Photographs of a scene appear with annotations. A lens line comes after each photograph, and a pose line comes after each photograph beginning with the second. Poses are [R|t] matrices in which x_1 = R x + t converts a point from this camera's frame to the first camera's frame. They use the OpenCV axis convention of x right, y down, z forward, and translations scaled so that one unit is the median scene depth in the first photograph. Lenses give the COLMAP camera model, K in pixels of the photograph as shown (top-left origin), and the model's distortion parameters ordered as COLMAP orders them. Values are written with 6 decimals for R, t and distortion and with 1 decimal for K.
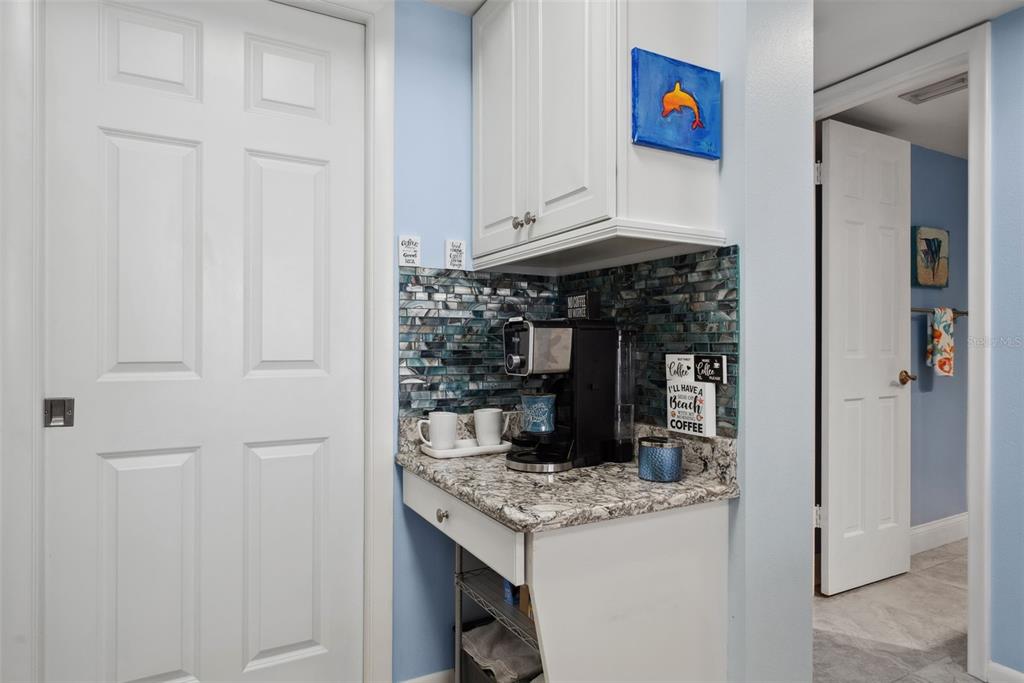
lens RADIAL K [[575.1, 0, 508.2], [0, 575.1, 343.4], [0, 0, 1]] dist [0.003968, -0.008686]
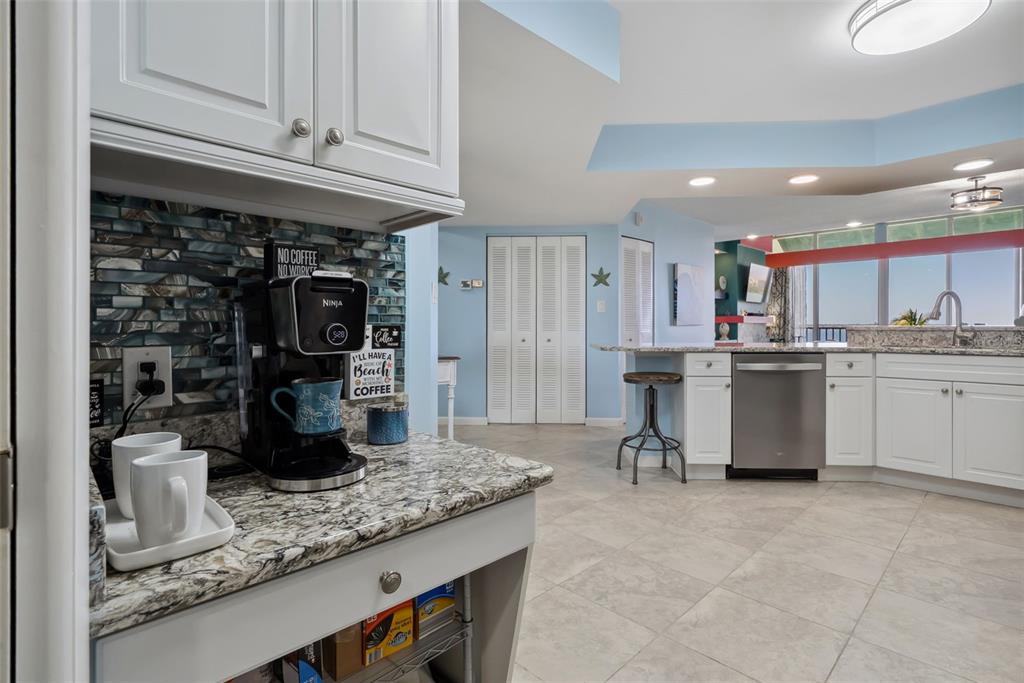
lens RADIAL K [[482.8, 0, 511.5], [0, 482.8, 331.8], [0, 0, 1]] dist [0.001910, -0.001007]
pose [[-0.259098, -0.013888, 0.965751, -0.610826], [0.000662, 0.999894, 0.014557, 0.018824], [-0.965851, 0.004411, -0.259061, 0.942241]]
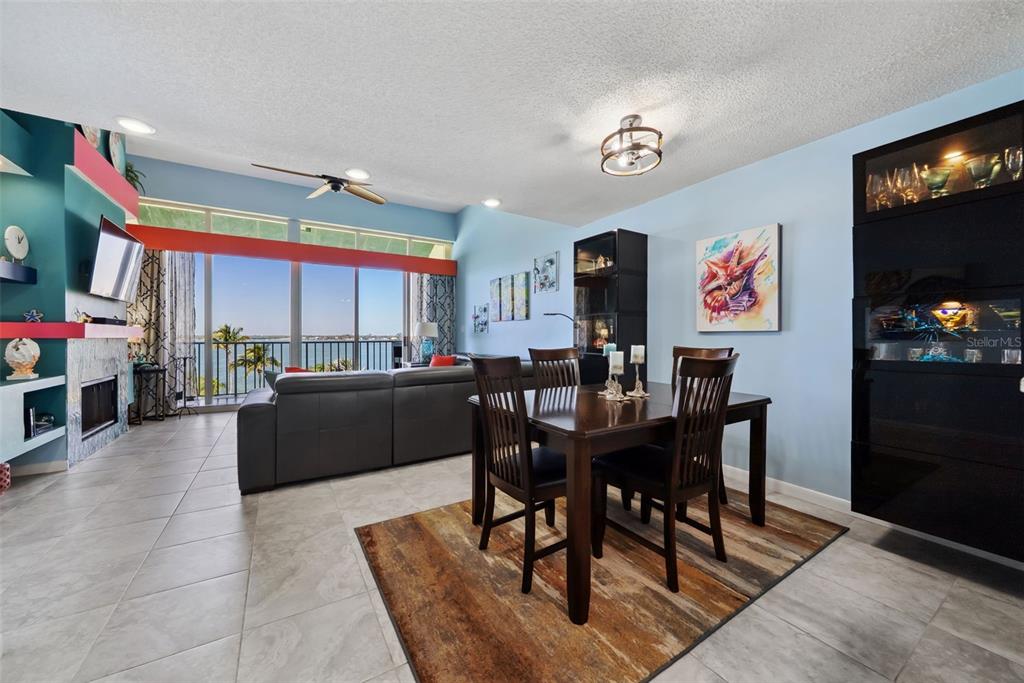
lens RADIAL K [[376.9, 0, 508.1], [0, 376.9, 337.0], [0, 0, 1]] dist [-0.007678, 0.000333]
pose [[-0.998853, -0.003127, -0.047786, 2.237613], [-0.003098, 0.999995, -0.000689, -0.018991], [0.047788, -0.000541, -0.998857, -1.243061]]
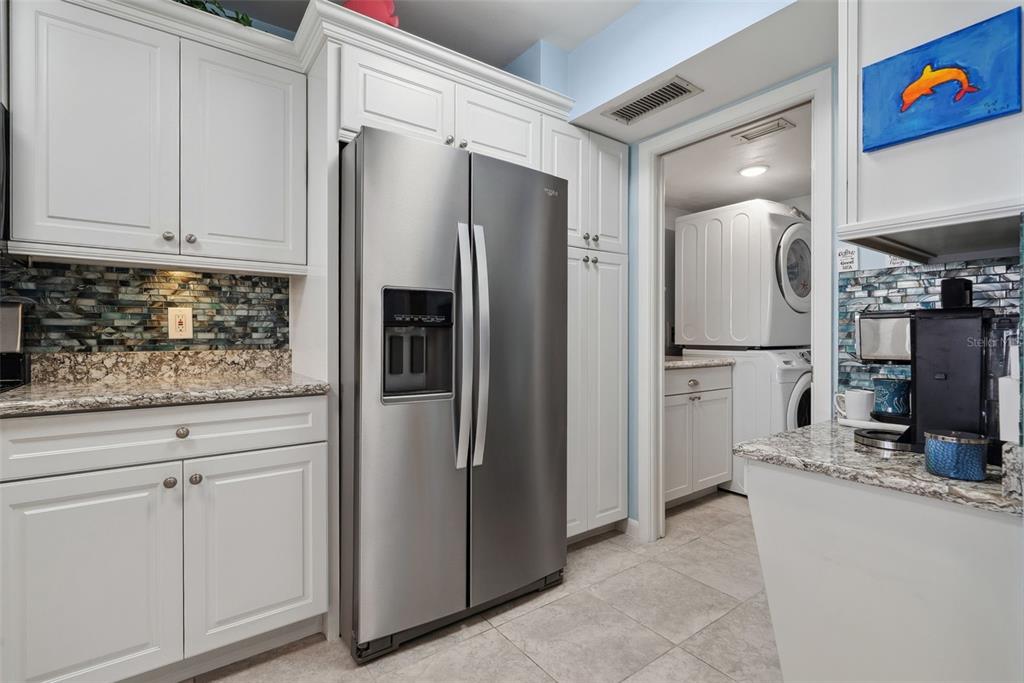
lens RADIAL K [[482.8, 0, 506.4], [0, 482.8, 333.9], [0, 0, 1]] dist [0.001910, -0.001007]
pose [[0.120077, -0.003411, -0.992759, 0.905624], [-0.000521, 0.999994, -0.003499, 0.005712], [0.992764, 0.000938, 0.120075, 0.167584]]
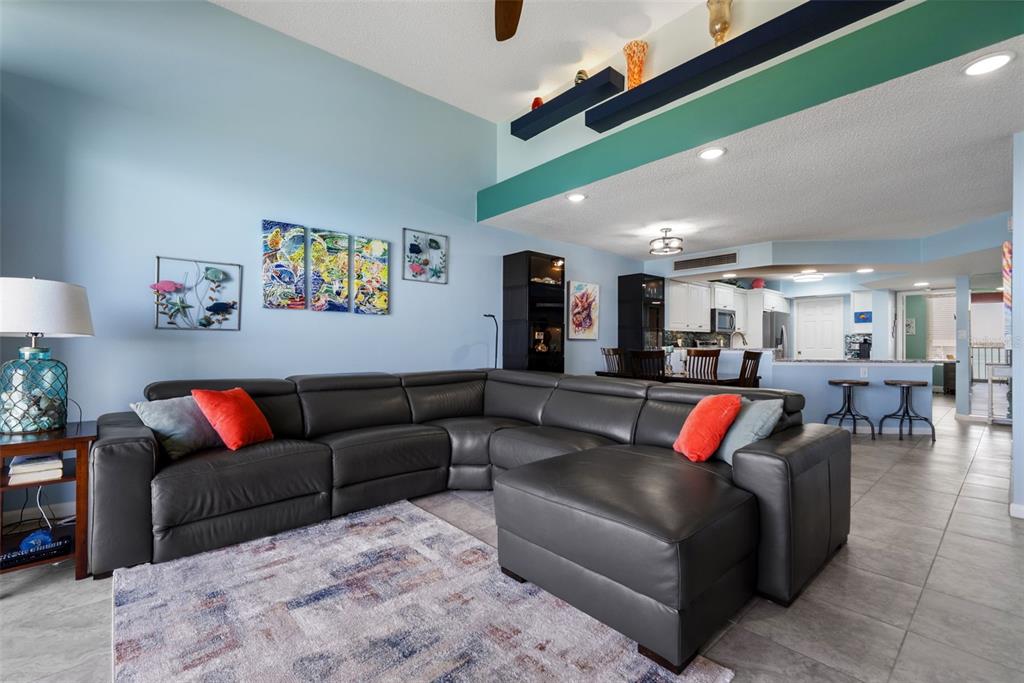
lens RADIAL K [[435.6, 0, 512.0], [0, 435.6, 345.4], [0, 0, 1]] dist [-0.005326, 0.001150]
pose [[0.211064, 0.000610, -0.977472, 4.785493], [-0.002234, 0.999997, 0.000141, 0.006041], [0.977470, 0.002154, 0.211065, -4.718815]]
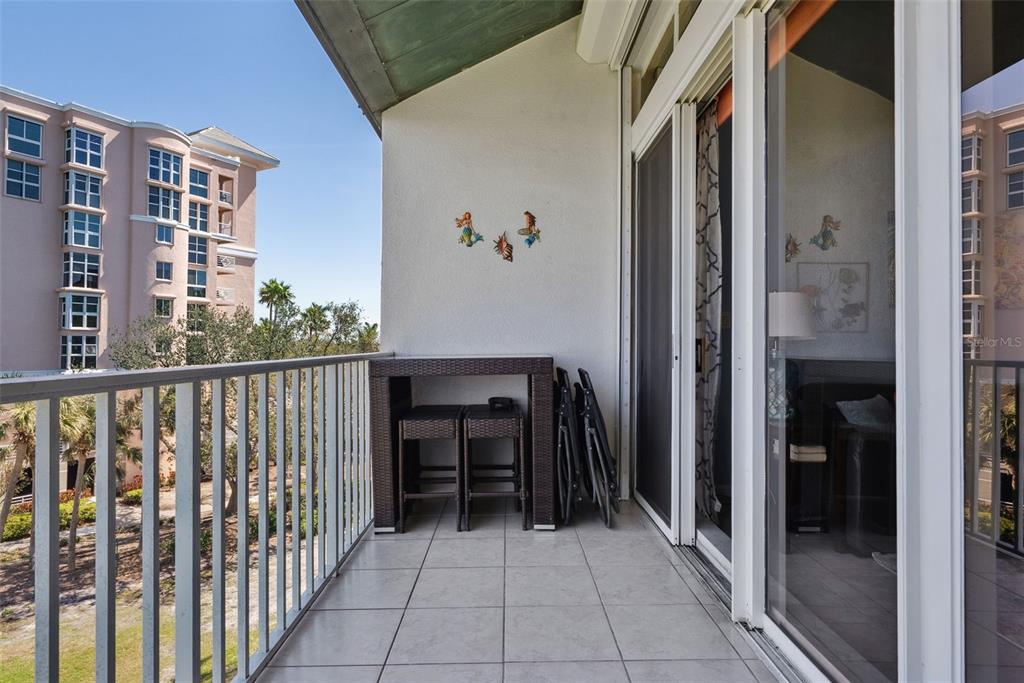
lens RADIAL K [[575.1, 0, 509.2], [0, 575.1, 339.5], [0, 0, 1]] dist [0.003968, -0.008686]
pose [[-0.483891, -0.009167, -0.875080, 5.583010], [-0.006158, 0.999956, -0.007070, -0.003406], [0.875107, 0.001967, -0.483926, -5.810708]]
